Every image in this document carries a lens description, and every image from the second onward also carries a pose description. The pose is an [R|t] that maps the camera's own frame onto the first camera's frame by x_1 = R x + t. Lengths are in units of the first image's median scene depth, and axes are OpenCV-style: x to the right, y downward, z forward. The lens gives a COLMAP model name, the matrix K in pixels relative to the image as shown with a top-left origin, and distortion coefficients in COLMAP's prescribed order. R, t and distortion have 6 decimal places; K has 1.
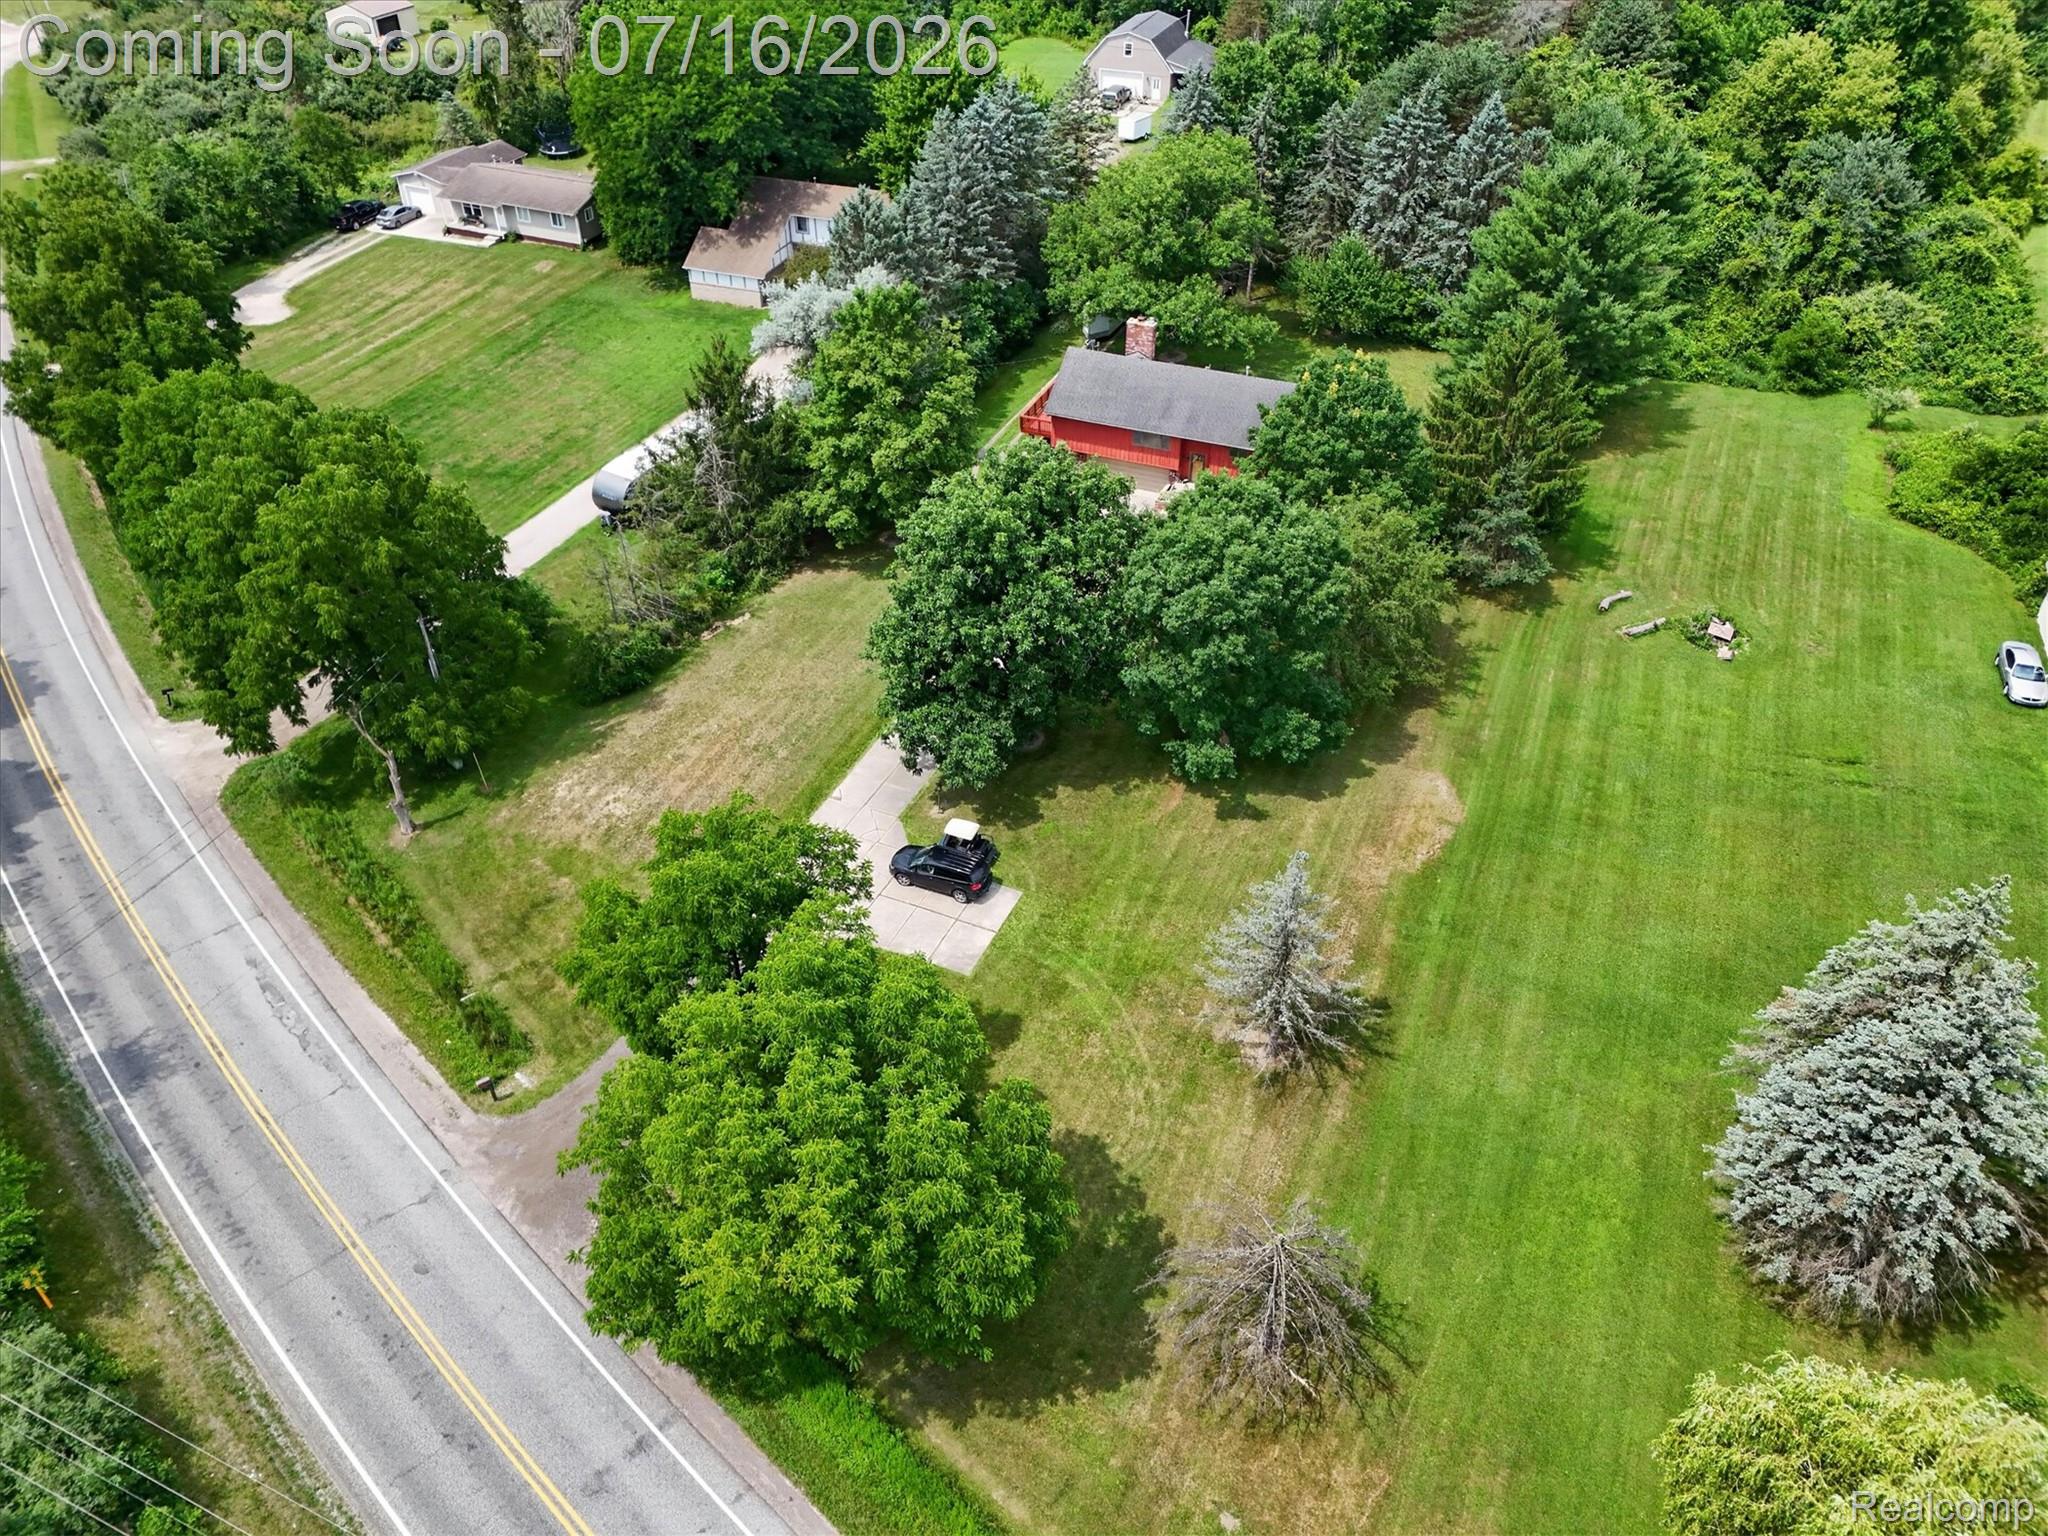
lens RADIAL K [[1509.0, 0, 1011.8], [0, 1509.0, 756.6], [0, 0, 1]] dist [0.140354, -0.193587]
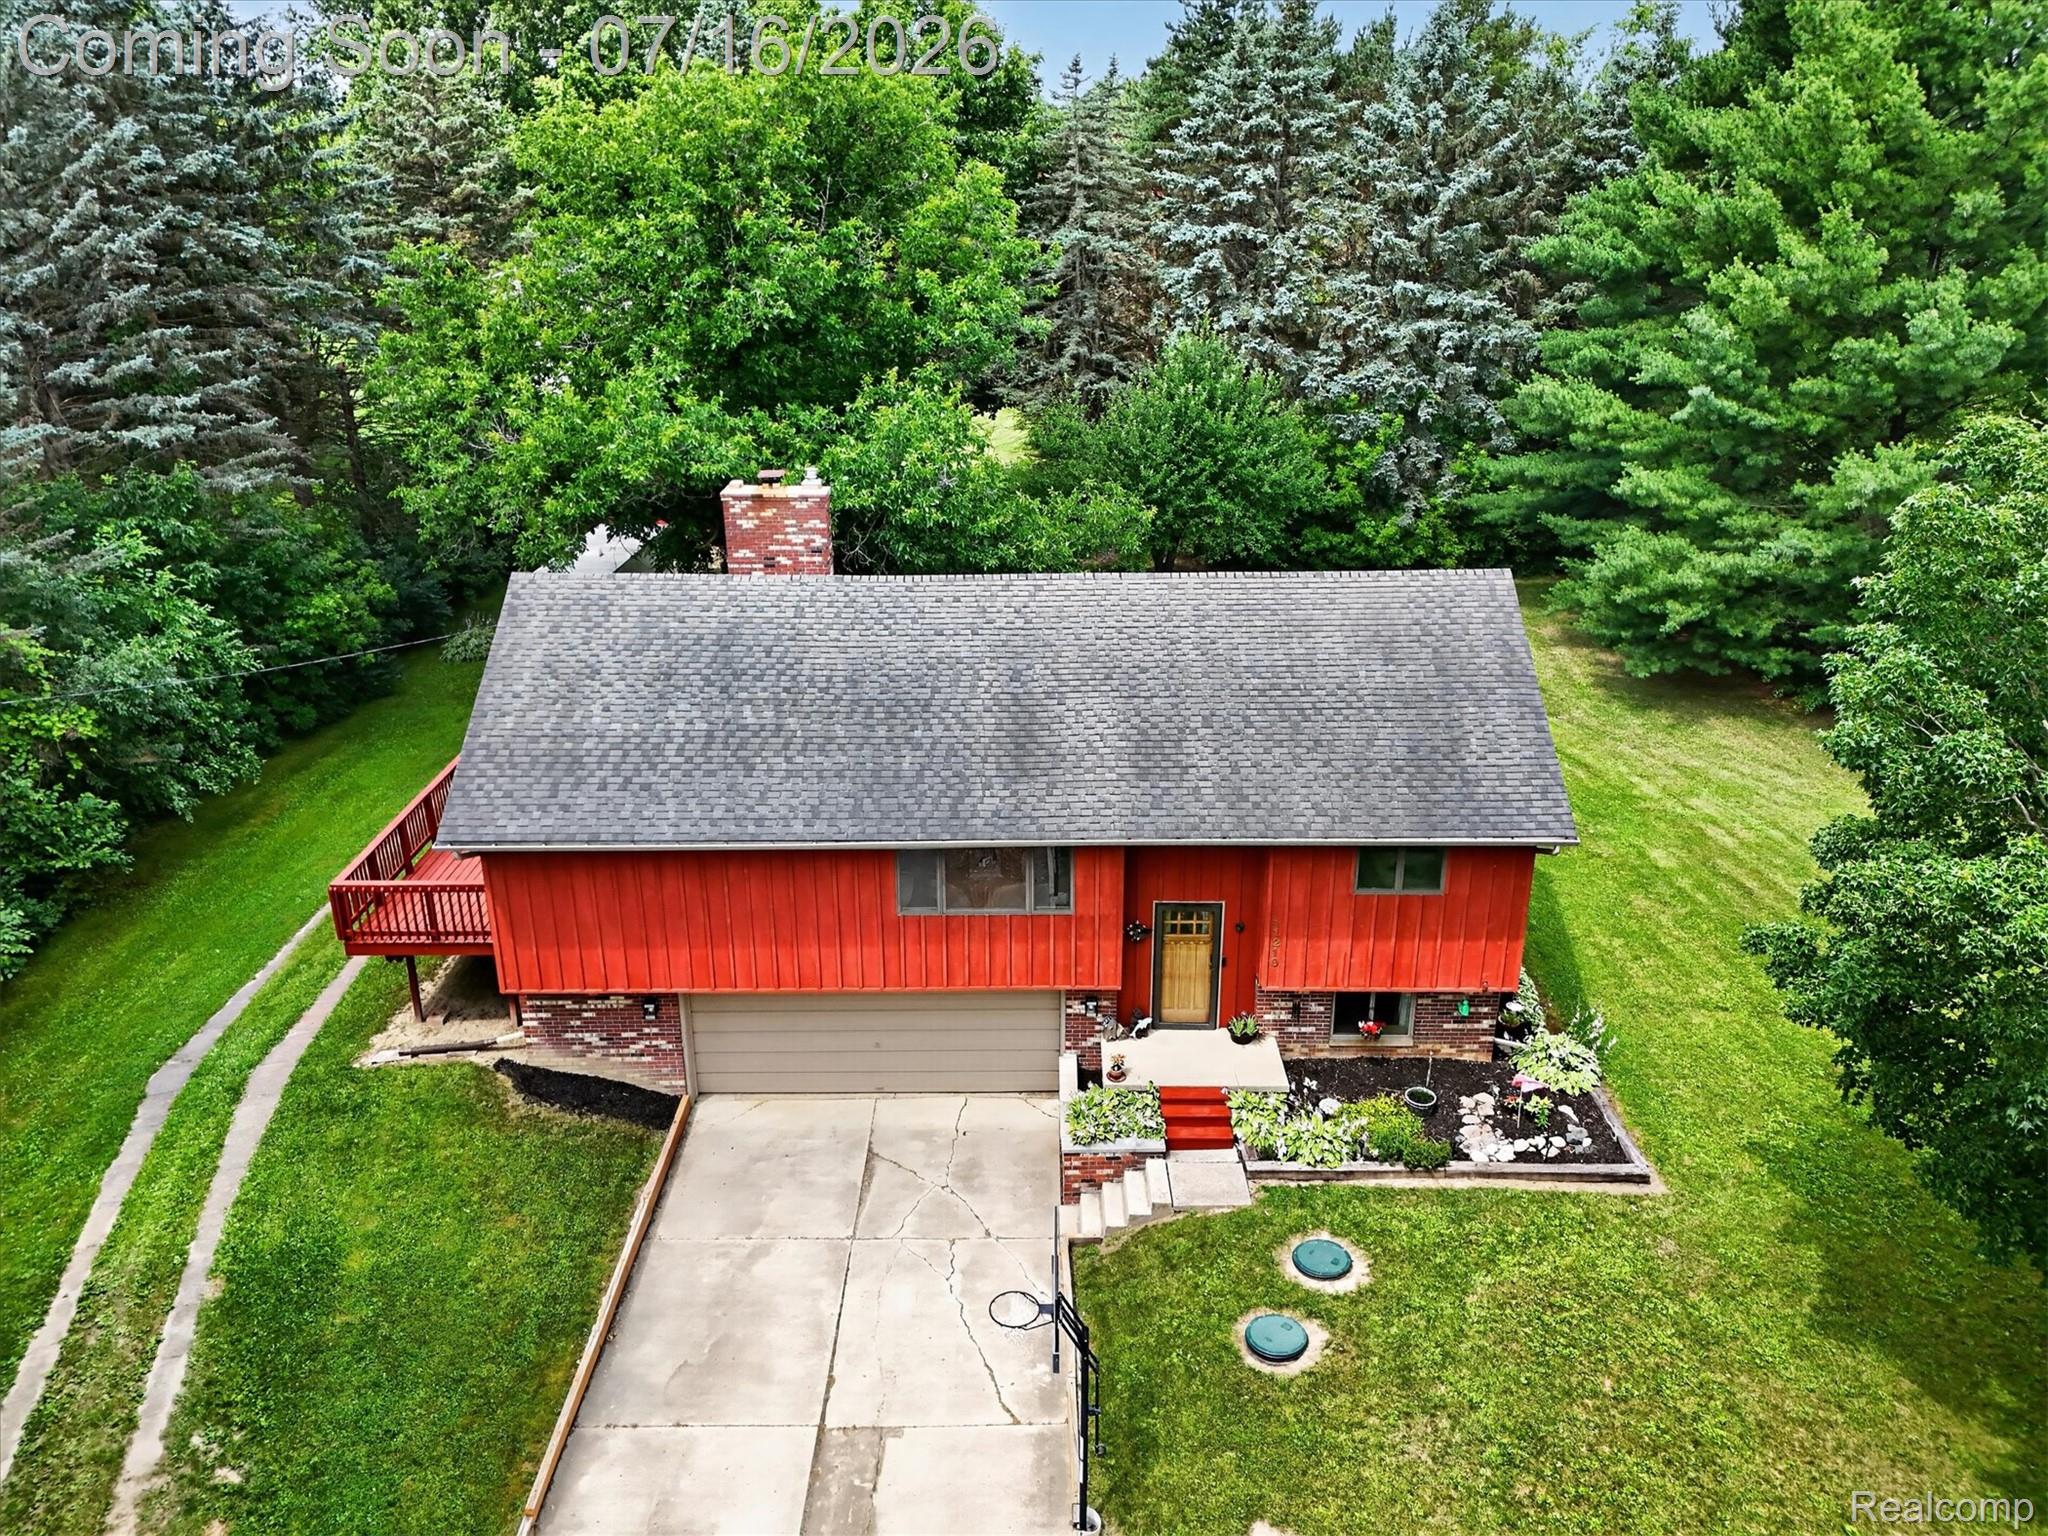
lens RADIAL K [[1509.0, 0, 1011.8], [0, 1509.0, 756.6], [0, 0, 1]] dist [0.140354, -0.193587]
pose [[0.922089, -0.142246, 0.359887, 0.020101], [0.240482, 0.939247, -0.244914, -0.172336], [-0.303185, 0.312379, 0.900277, 0.807086]]
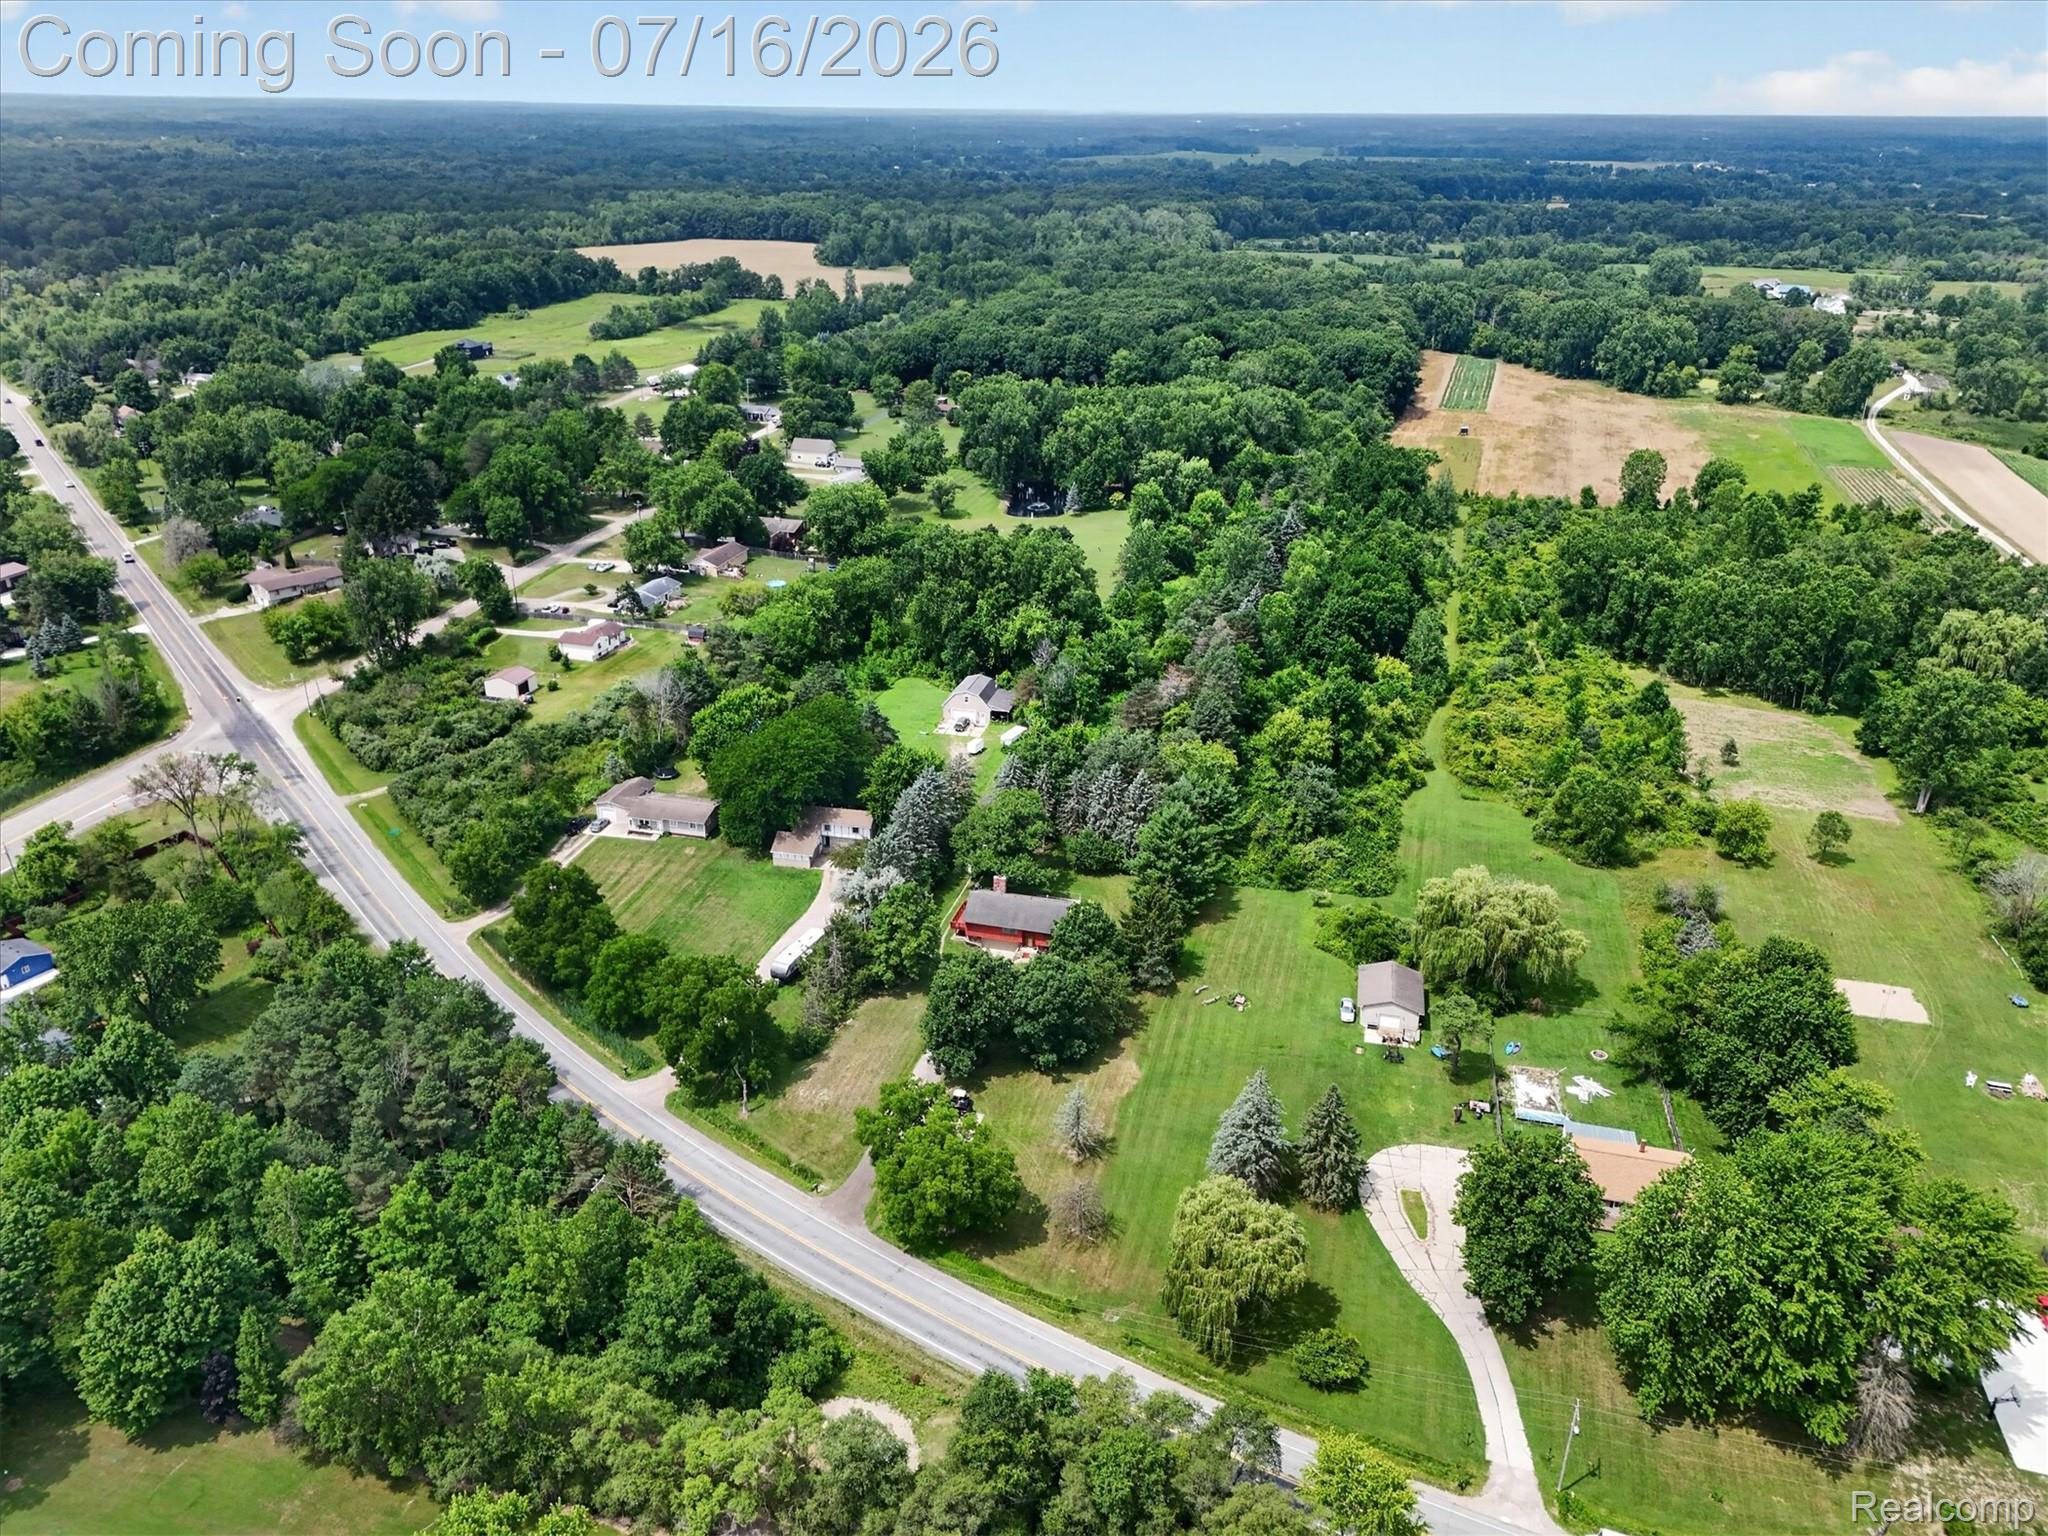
lens RADIAL K [[1509.0, 0, 1011.8], [0, 1509.0, 756.6], [0, 0, 1]] dist [0.140354, -0.193587]
pose [[0.990275, -0.045832, 0.131359, -0.198656], [0.077314, 0.966254, -0.245715, 0.103926], [-0.115665, 0.253482, 0.960400, -1.302331]]
